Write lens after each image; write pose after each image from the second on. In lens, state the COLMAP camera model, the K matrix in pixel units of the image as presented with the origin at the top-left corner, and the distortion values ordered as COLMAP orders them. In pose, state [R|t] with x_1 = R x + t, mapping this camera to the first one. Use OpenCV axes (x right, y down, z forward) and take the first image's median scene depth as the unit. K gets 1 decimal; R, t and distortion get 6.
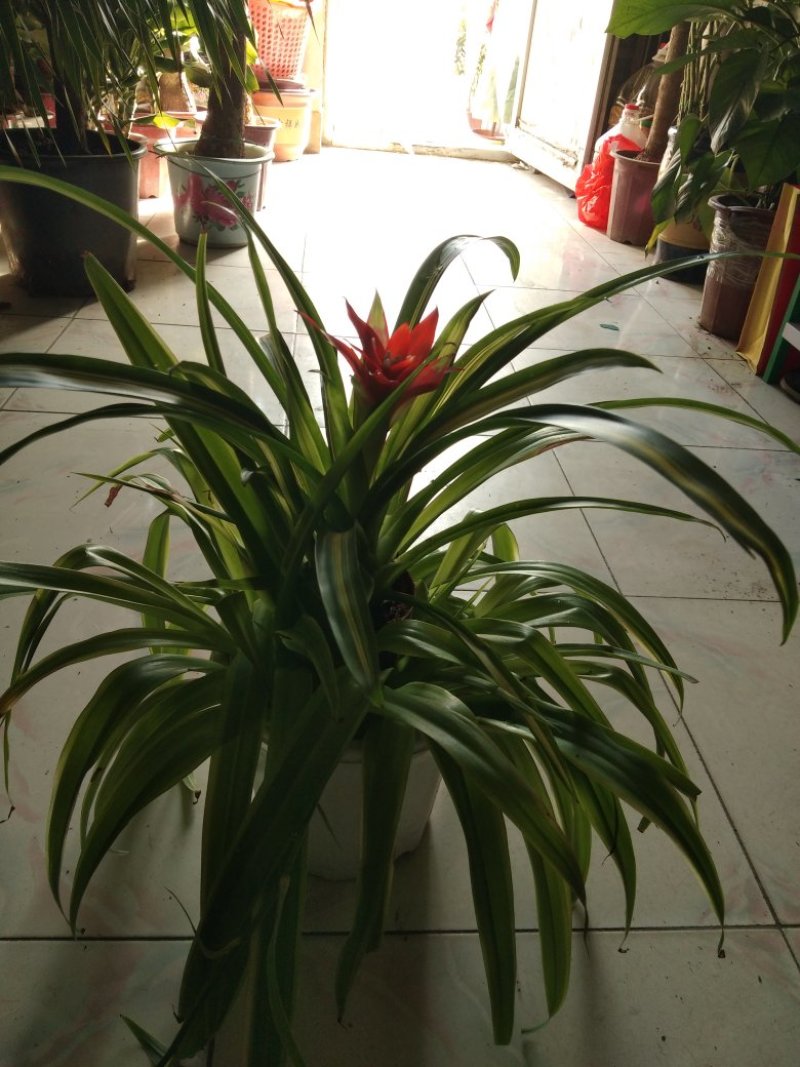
lens RADIAL K [[822.8, 0, 394.8], [0, 822.8, 533.3], [0, 0, 1]] dist [0.099379, -0.181854]
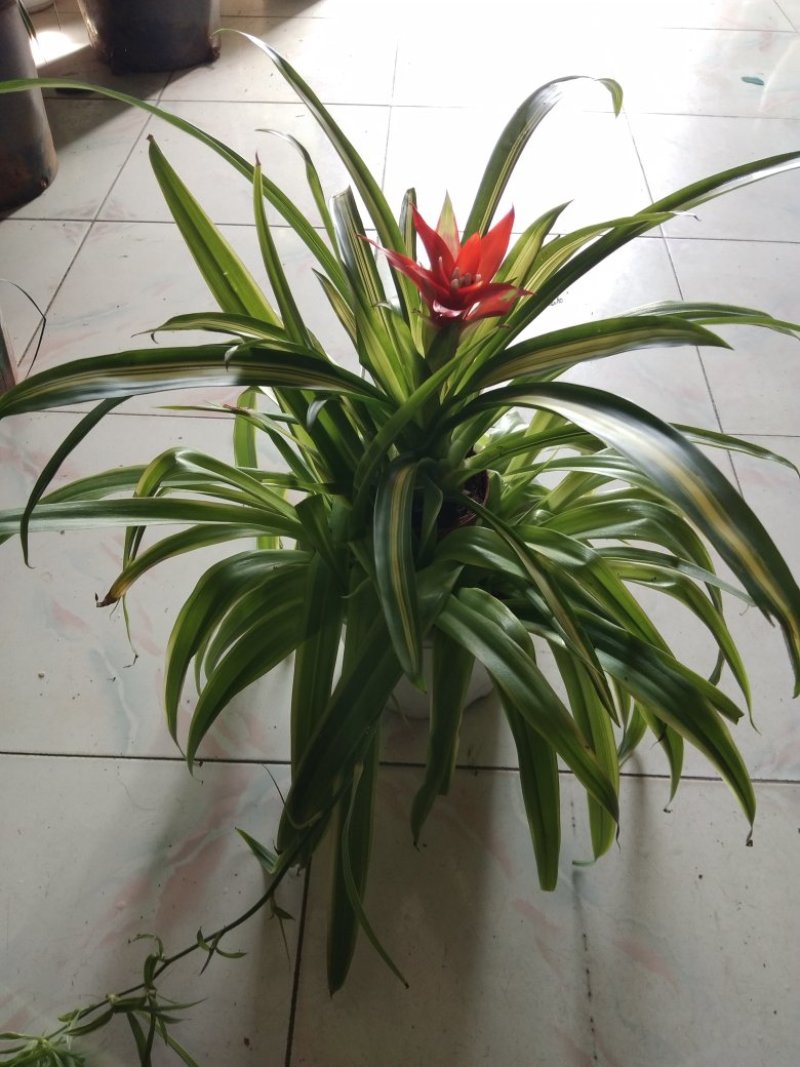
lens RADIAL K [[822.8, 0, 394.8], [0, 822.8, 533.3], [0, 0, 1]] dist [0.099379, -0.181854]
pose [[0.991355, 0.025718, -0.128663, 0.047976], [0.012057, 0.958597, 0.284510, -0.184681], [0.130653, -0.283601, 0.950000, -0.002366]]
